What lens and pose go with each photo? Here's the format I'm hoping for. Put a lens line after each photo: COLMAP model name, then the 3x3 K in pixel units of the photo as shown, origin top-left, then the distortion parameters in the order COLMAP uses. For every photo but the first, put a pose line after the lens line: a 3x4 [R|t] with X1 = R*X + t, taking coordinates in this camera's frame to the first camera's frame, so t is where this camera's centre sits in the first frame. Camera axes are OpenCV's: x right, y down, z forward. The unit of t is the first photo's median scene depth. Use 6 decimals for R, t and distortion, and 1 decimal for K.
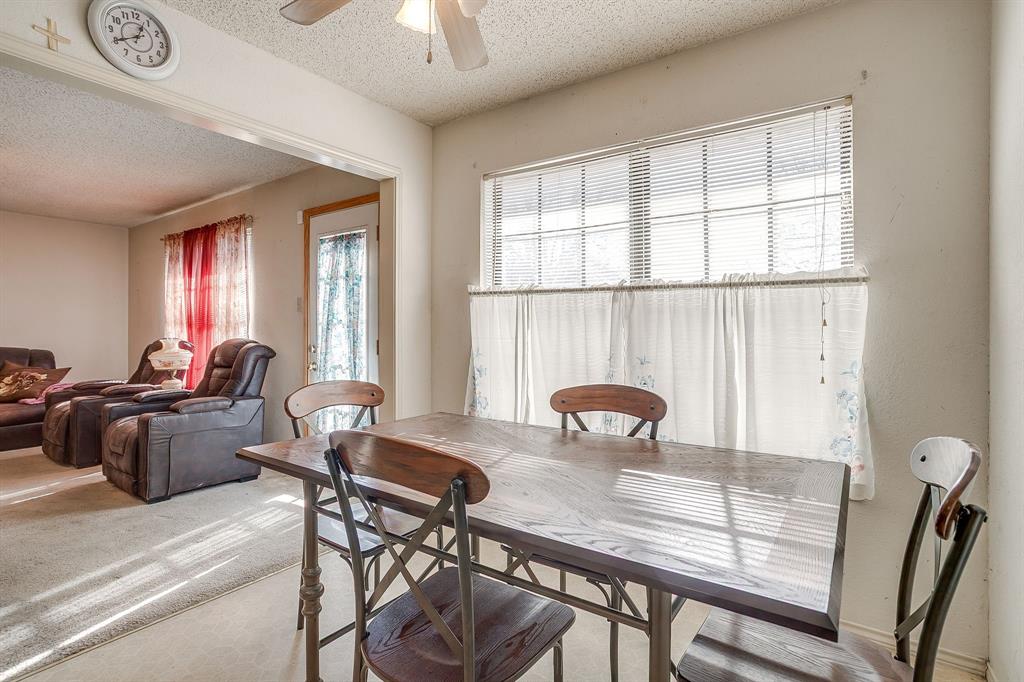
lens RADIAL K [[507.2, 0, 506.0], [0, 507.2, 335.2], [0, 0, 1]] dist [-0.075164, 0.044092]
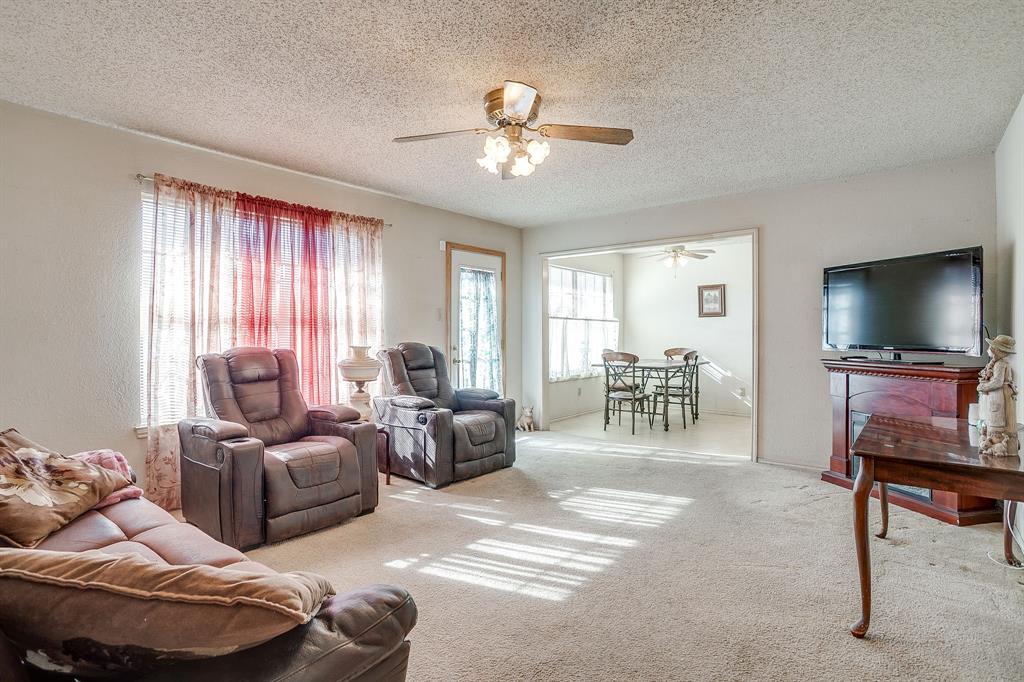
lens RADIAL K [[517.3, 0, 511.8], [0, 517.3, 328.2], [0, 0, 1]] dist [-0.050040, 0.026424]
pose [[0.062781, 0.005888, 0.998010, -2.498249], [0.010139, 0.999927, -0.006537, -0.021950], [-0.997976, 0.010529, 0.062717, 1.084562]]
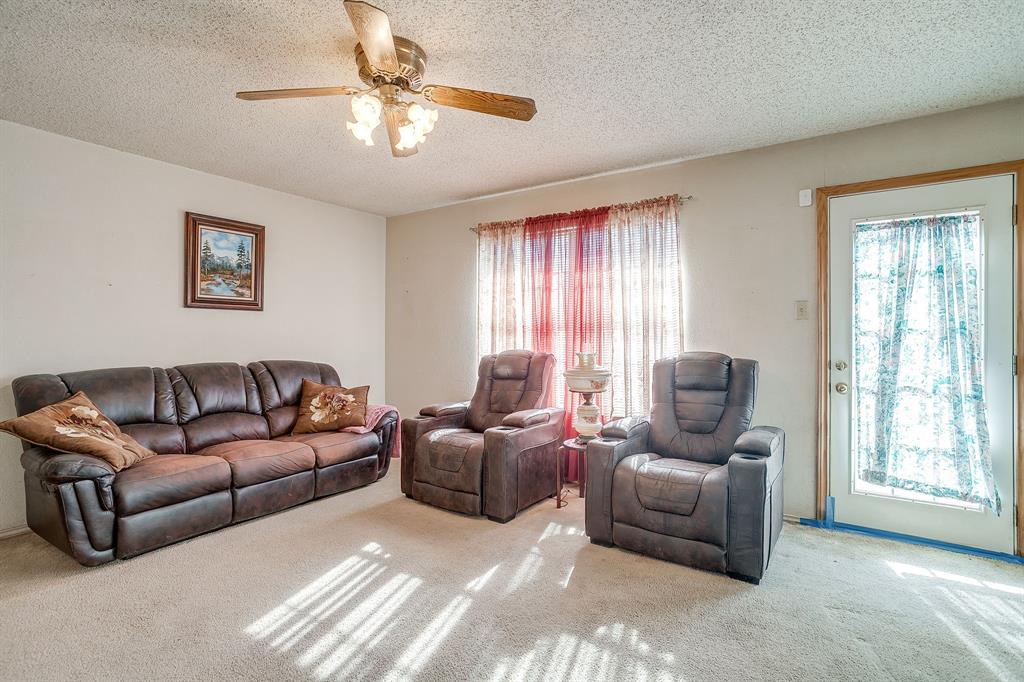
lens RADIAL K [[507.2, 0, 506.0], [0, 507.2, 335.2], [0, 0, 1]] dist [-0.075164, 0.044092]
pose [[0.999985, 0.002002, 0.005048, -1.292745], [-0.001931, 0.999900, -0.013988, -0.011469], [-0.005076, 0.013978, 0.999889, 0.332321]]
